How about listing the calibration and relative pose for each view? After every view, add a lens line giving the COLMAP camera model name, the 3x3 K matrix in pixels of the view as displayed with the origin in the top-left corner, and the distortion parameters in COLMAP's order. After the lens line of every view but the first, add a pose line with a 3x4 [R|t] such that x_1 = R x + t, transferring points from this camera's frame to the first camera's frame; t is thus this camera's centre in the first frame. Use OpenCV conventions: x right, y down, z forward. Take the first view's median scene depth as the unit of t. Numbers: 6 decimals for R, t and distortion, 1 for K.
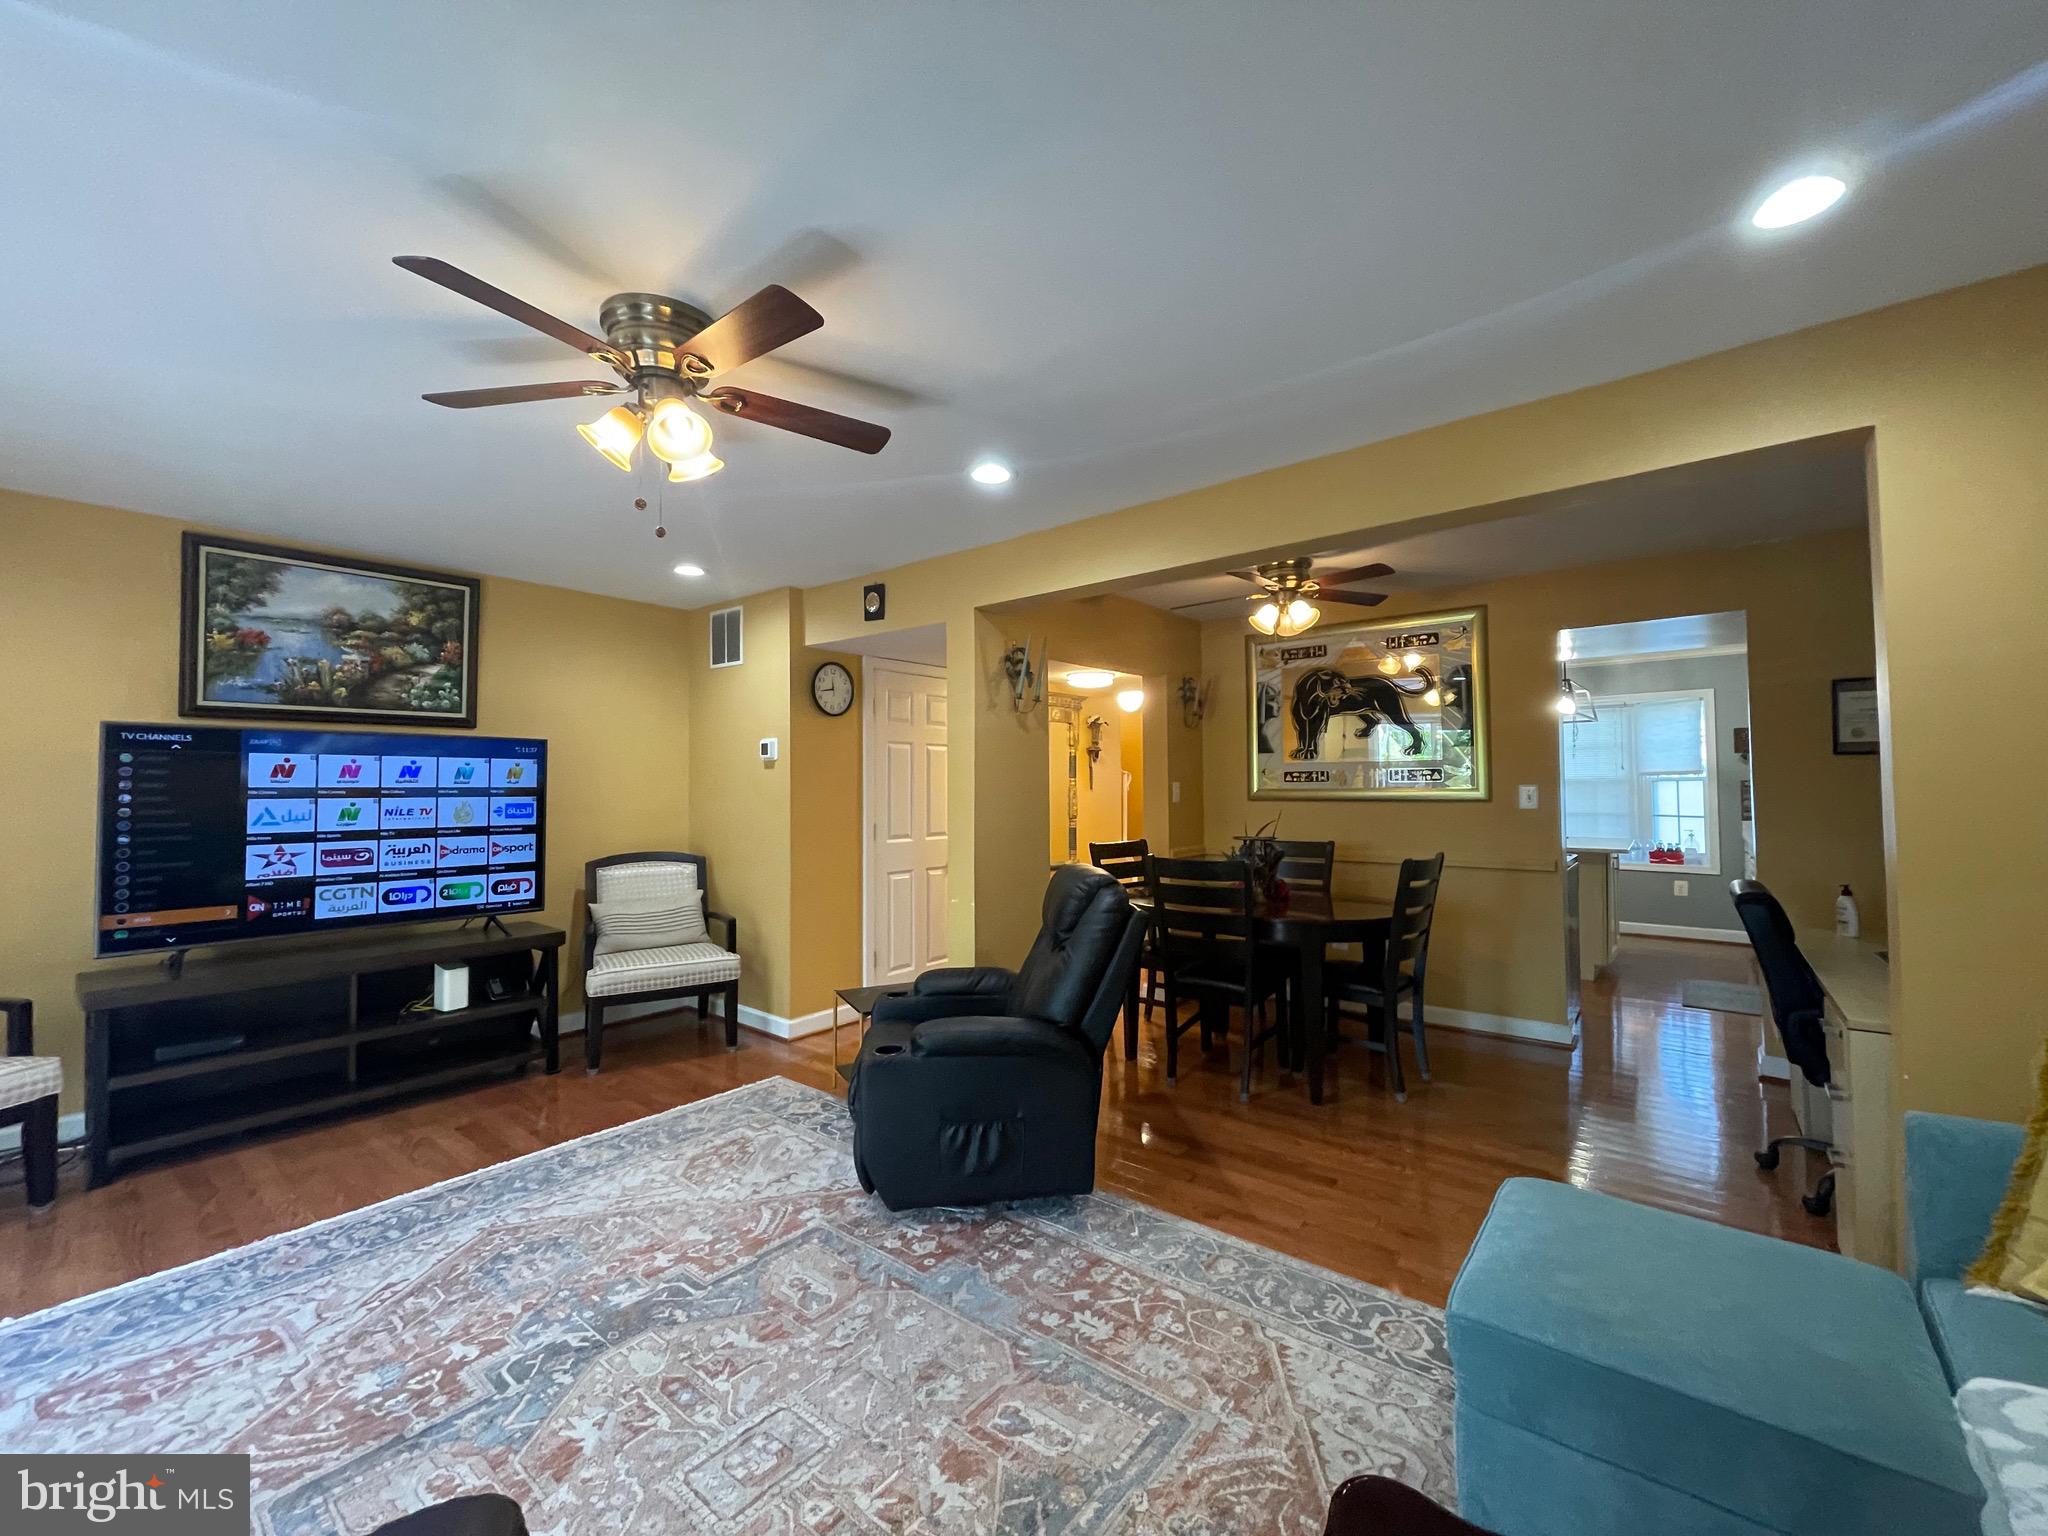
lens RADIAL K [[819.2, 0, 1021.9], [0, 819.2, 767.8], [0, 0, 1]] dist [0.001377, 0.000191]
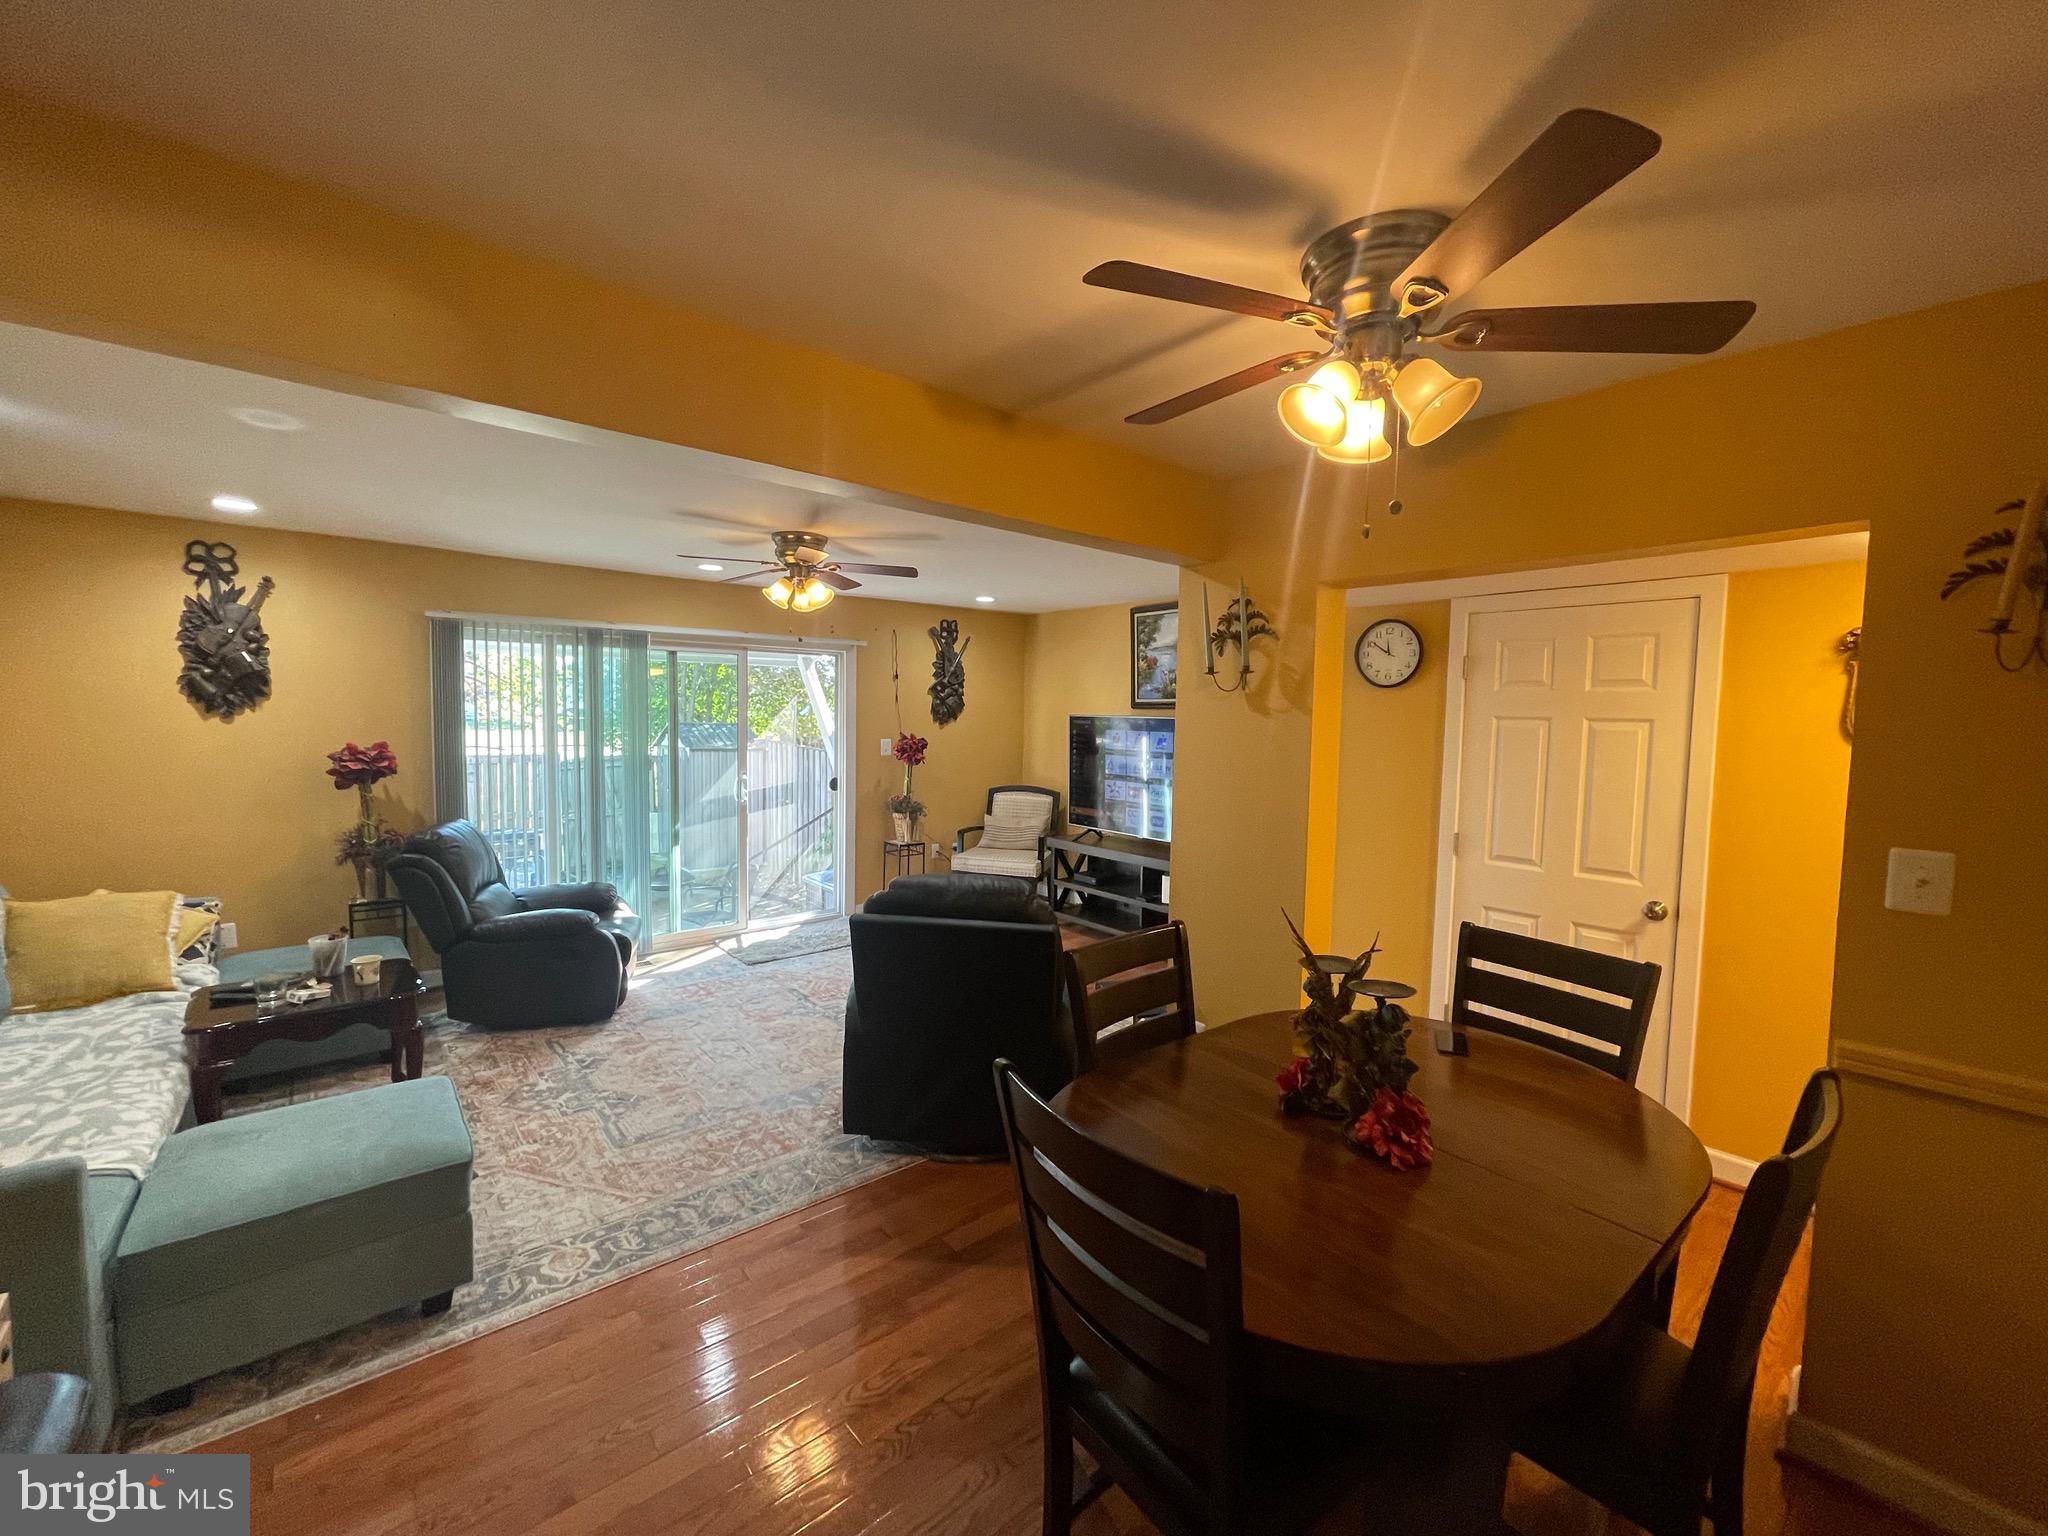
lens RADIAL K [[819.2, 0, 1017.4], [0, 819.2, 766.7], [0, 0, 1]] dist [0.001377, 0.000191]
pose [[-0.184373, 0.068969, -0.980434, 1.084094], [0.009105, 0.997612, 0.068465, -0.076427], [0.982814, 0.003696, -0.184560, 1.377408]]
